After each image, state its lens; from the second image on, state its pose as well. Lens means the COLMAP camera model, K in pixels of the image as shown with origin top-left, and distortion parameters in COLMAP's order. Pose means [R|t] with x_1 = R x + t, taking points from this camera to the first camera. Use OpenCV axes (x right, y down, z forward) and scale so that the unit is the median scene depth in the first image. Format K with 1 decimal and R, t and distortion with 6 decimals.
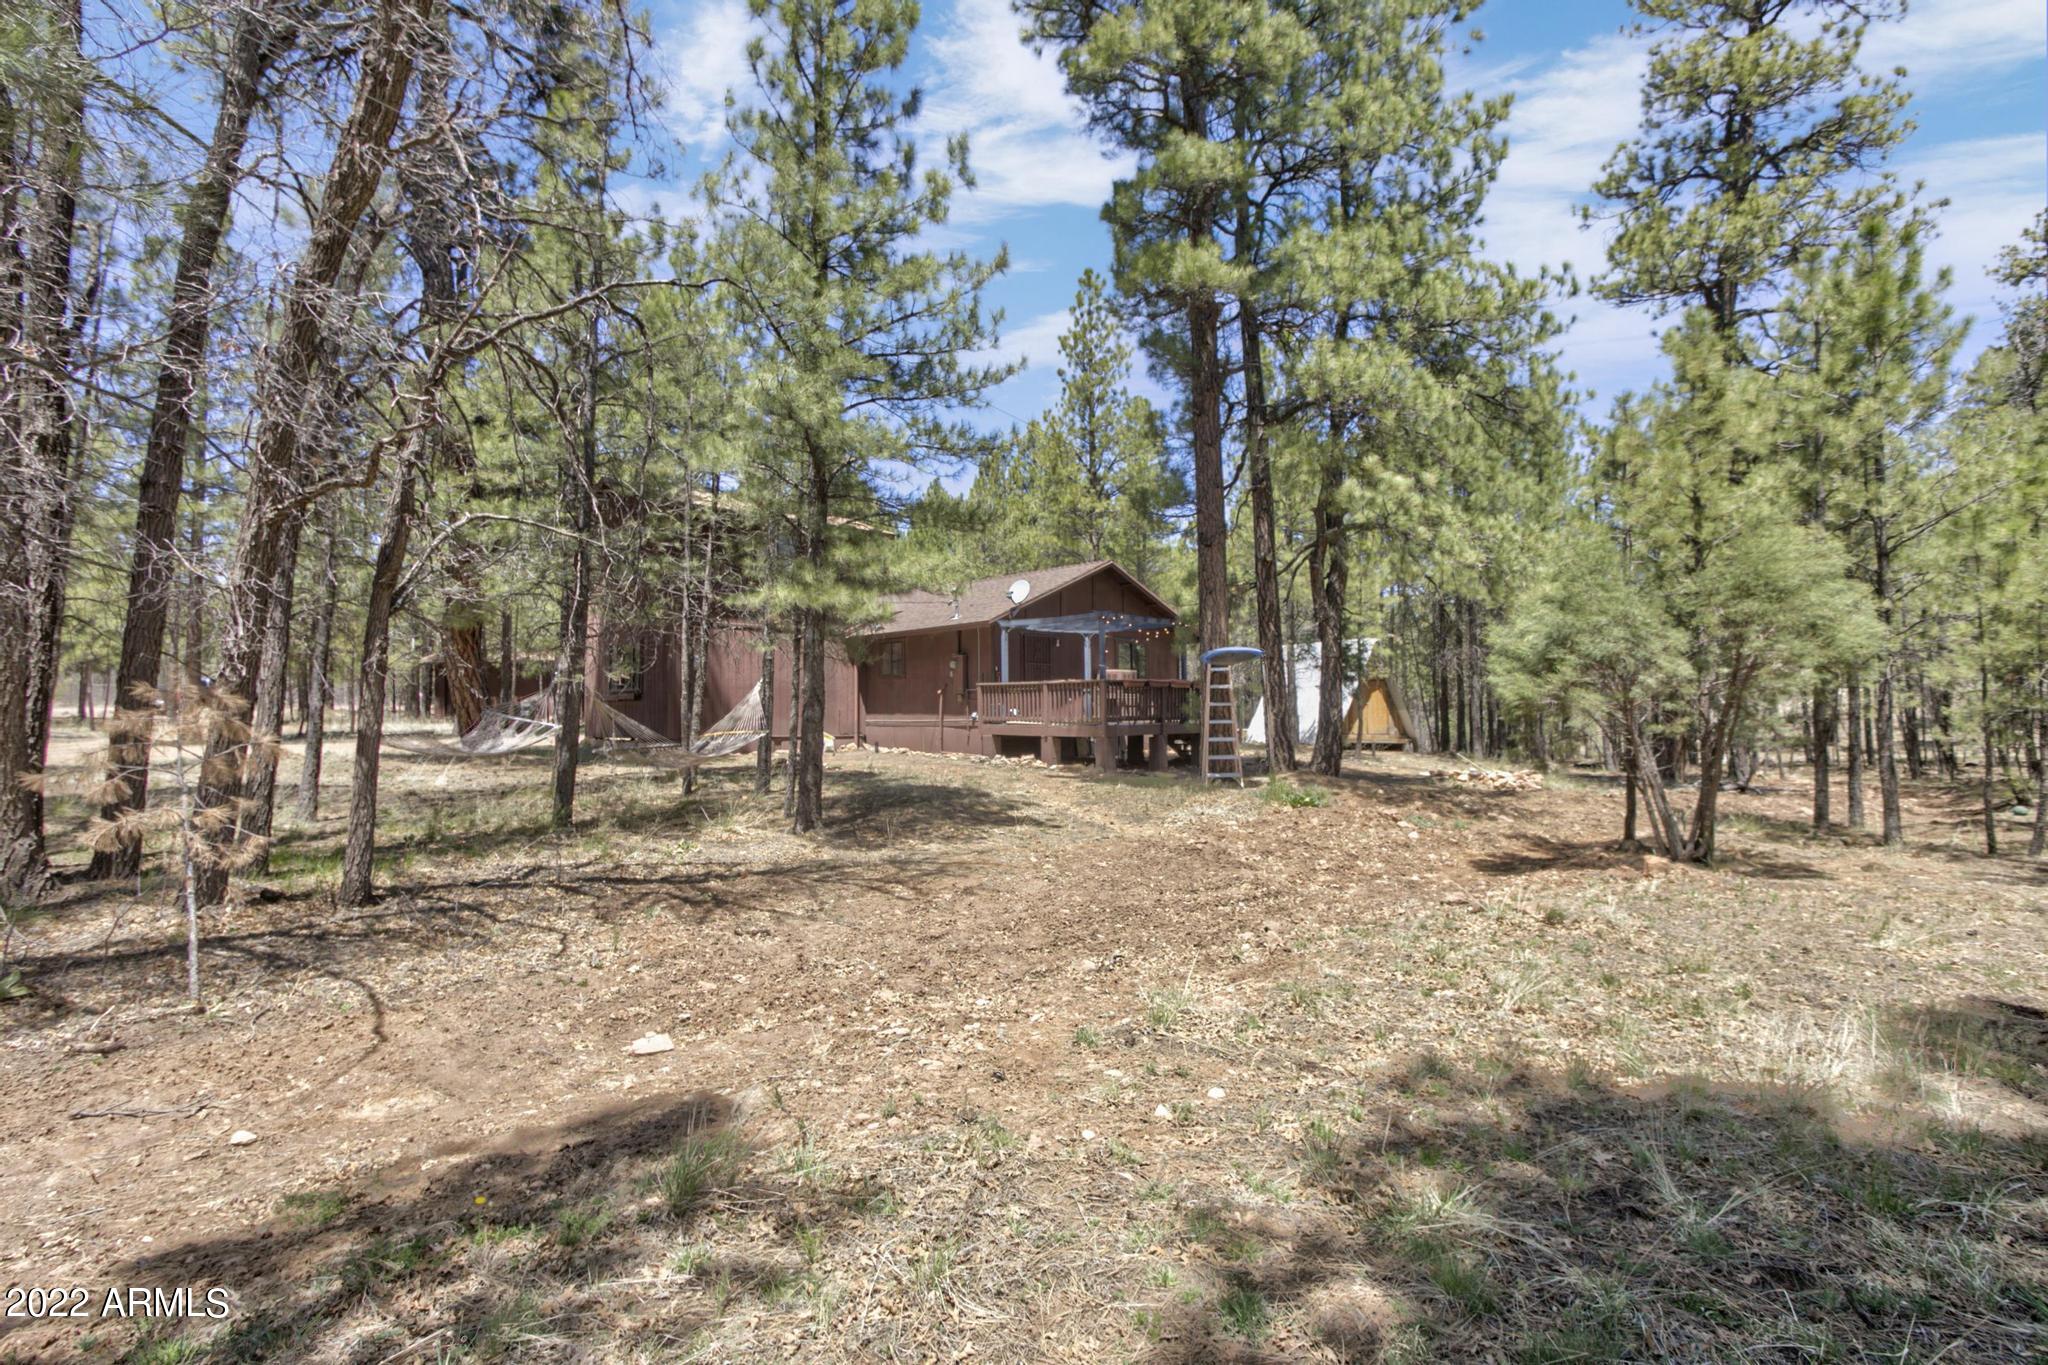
lens RADIAL K [[1030.0, 0, 1078.6], [0, 1030.0, 661.1], [0, 0, 1]] dist [-0.002358, 0.001406]
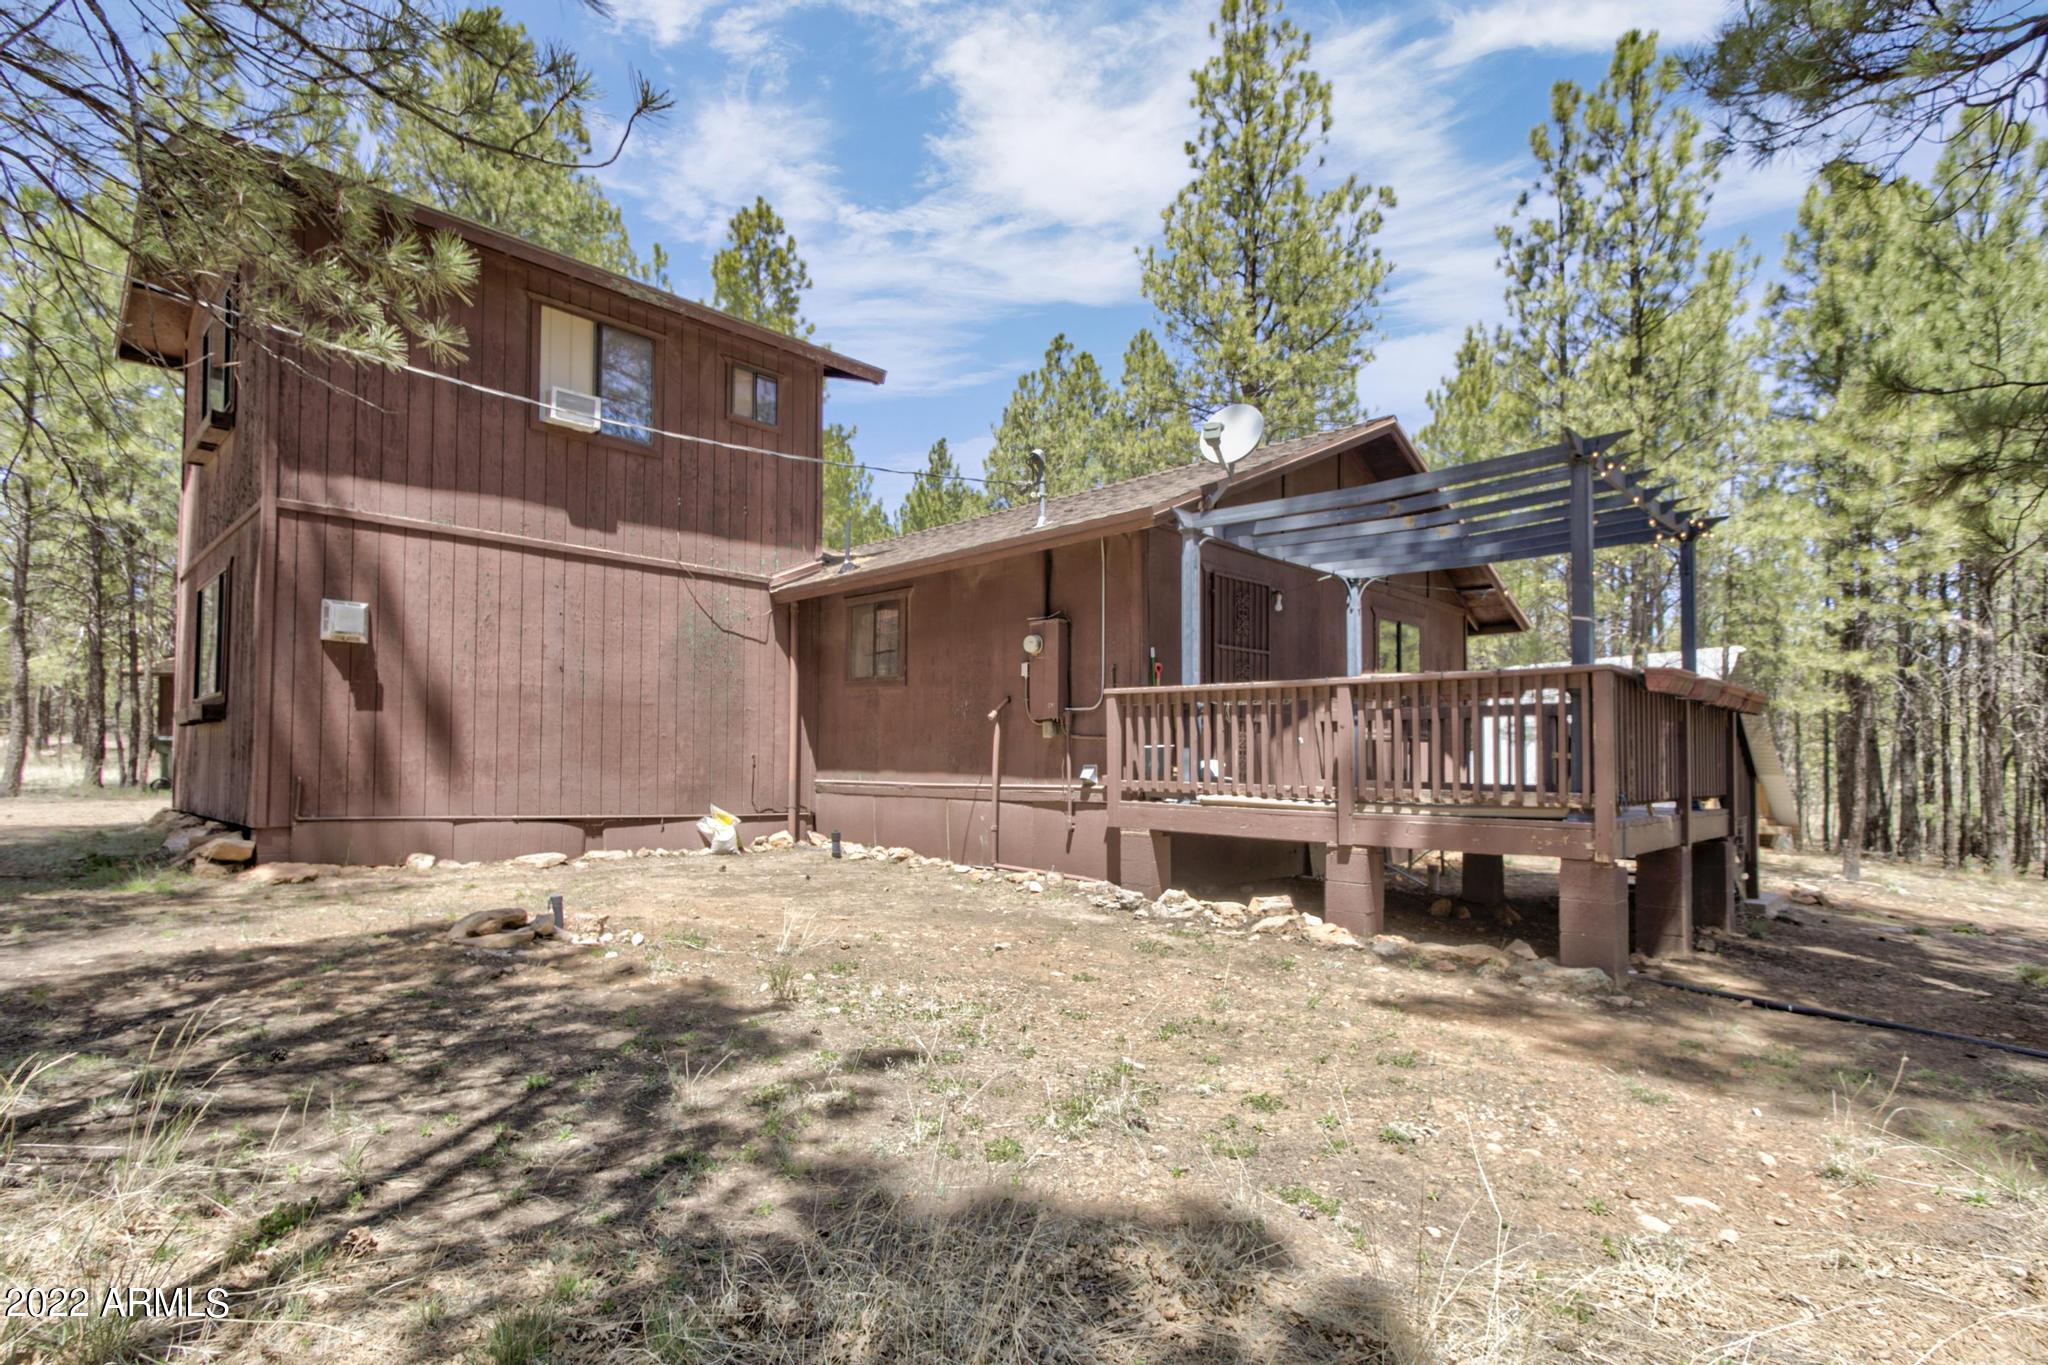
lens RADIAL K [[1030.0, 0, 1016.5], [0, 1030.0, 720.5], [0, 0, 1]] dist [-0.002358, 0.001406]
pose [[0.999028, 0.018324, -0.040087, -0.116059], [-0.018126, 0.999822, 0.005295, 0.031579], [0.040177, -0.004563, 0.999182, 0.635096]]
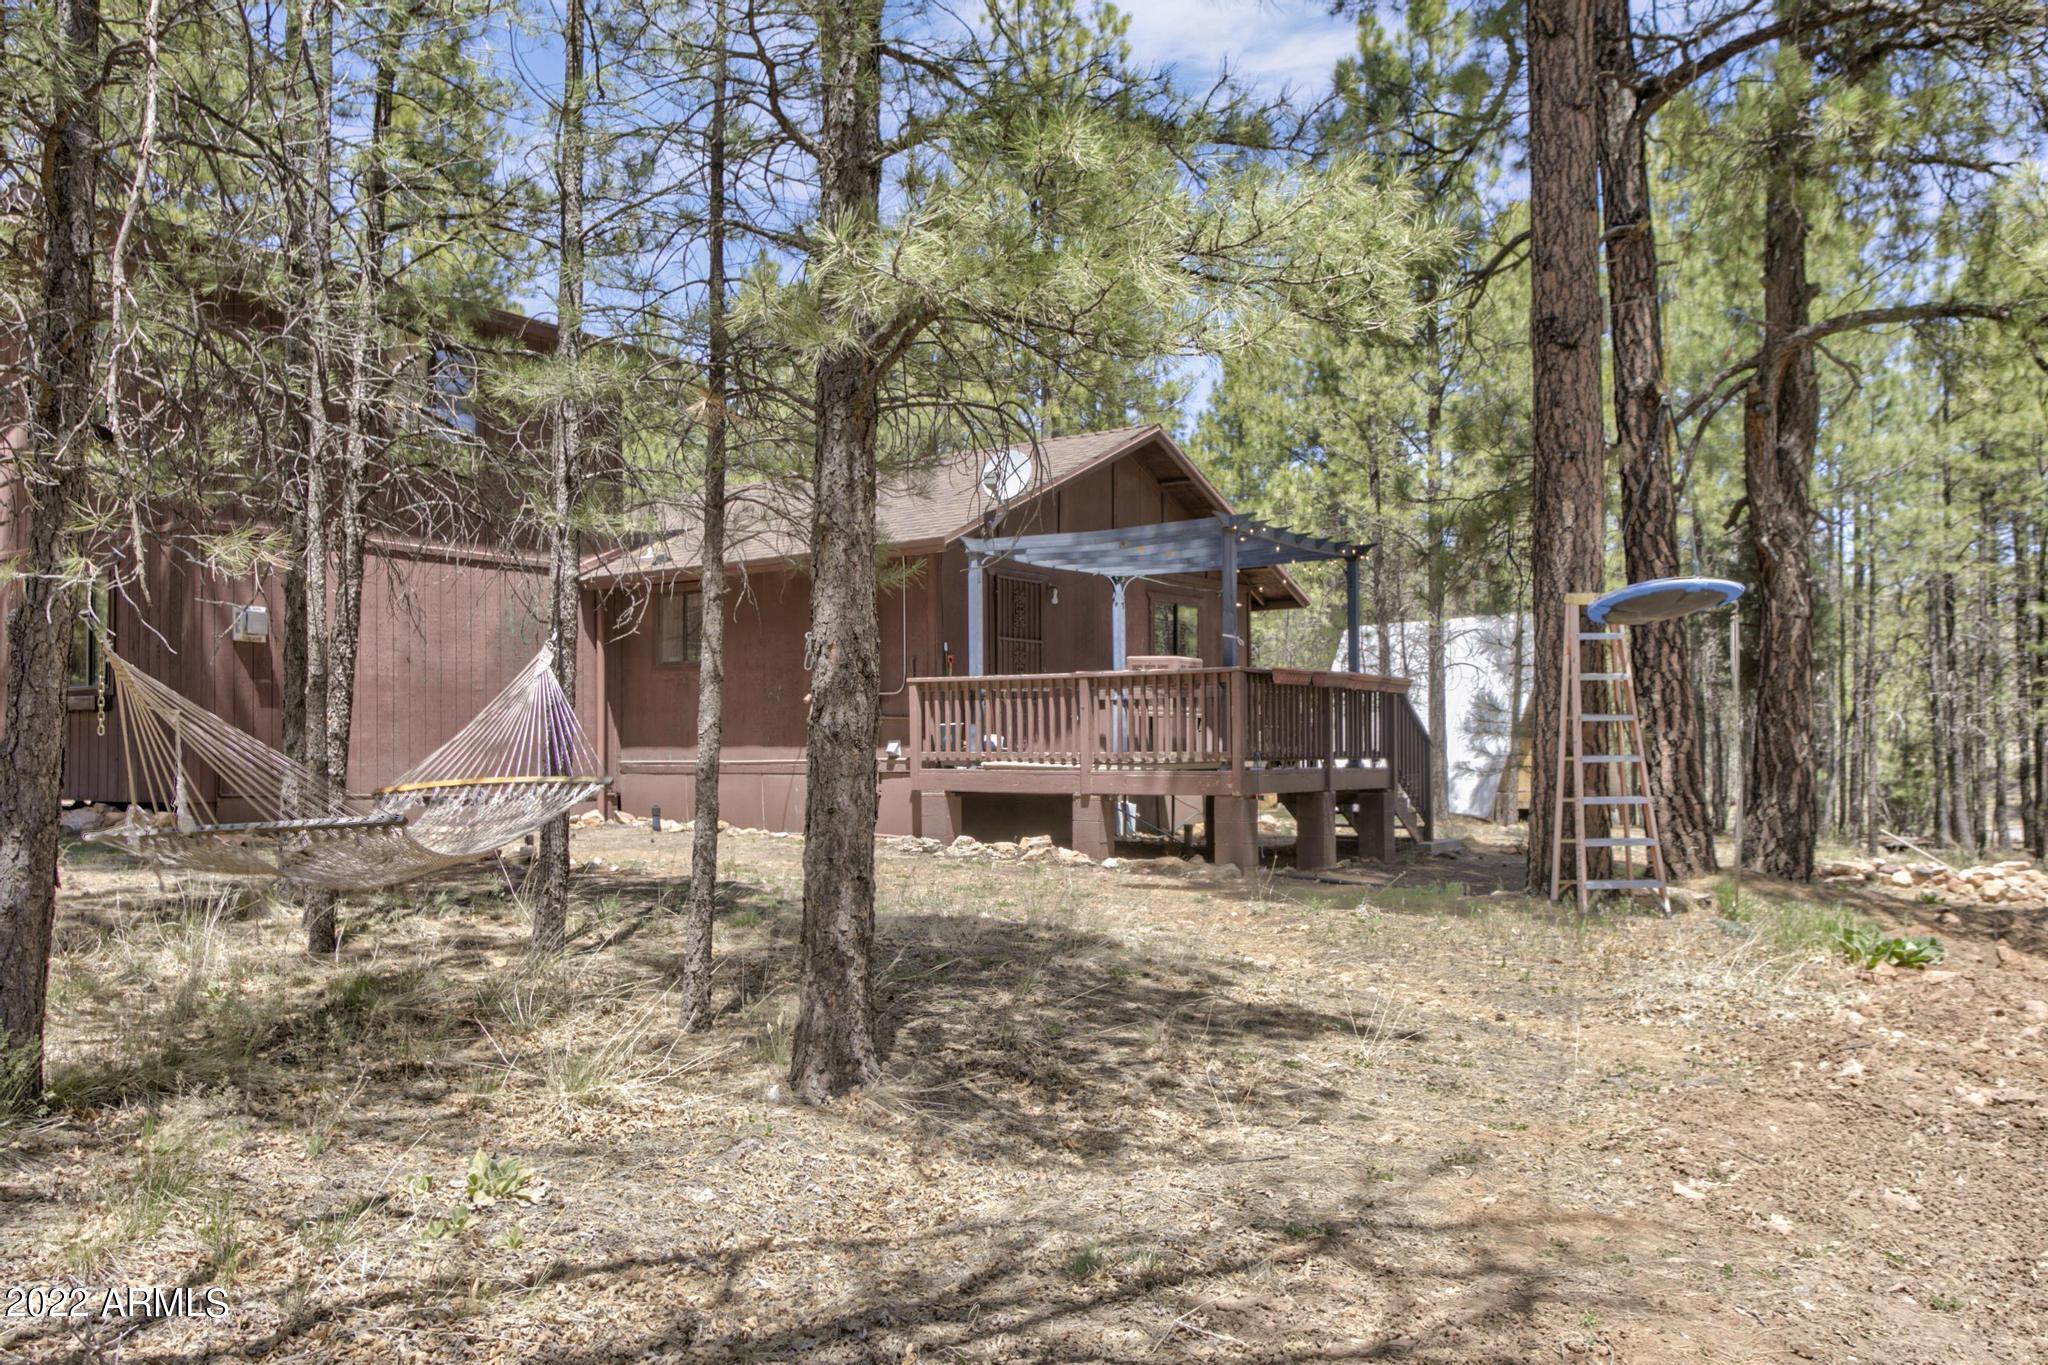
lens RADIAL K [[1690.4, 0, 1026.2], [0, 1690.4, 680.4], [0, 0, 1]] dist [-0.000570, 0.000874]
pose [[0.990728, 0.008696, 0.135582, -0.148677], [-0.009347, 0.999948, 0.004165, 0.019131], [-0.135539, -0.005393, 0.990757, 0.260004]]
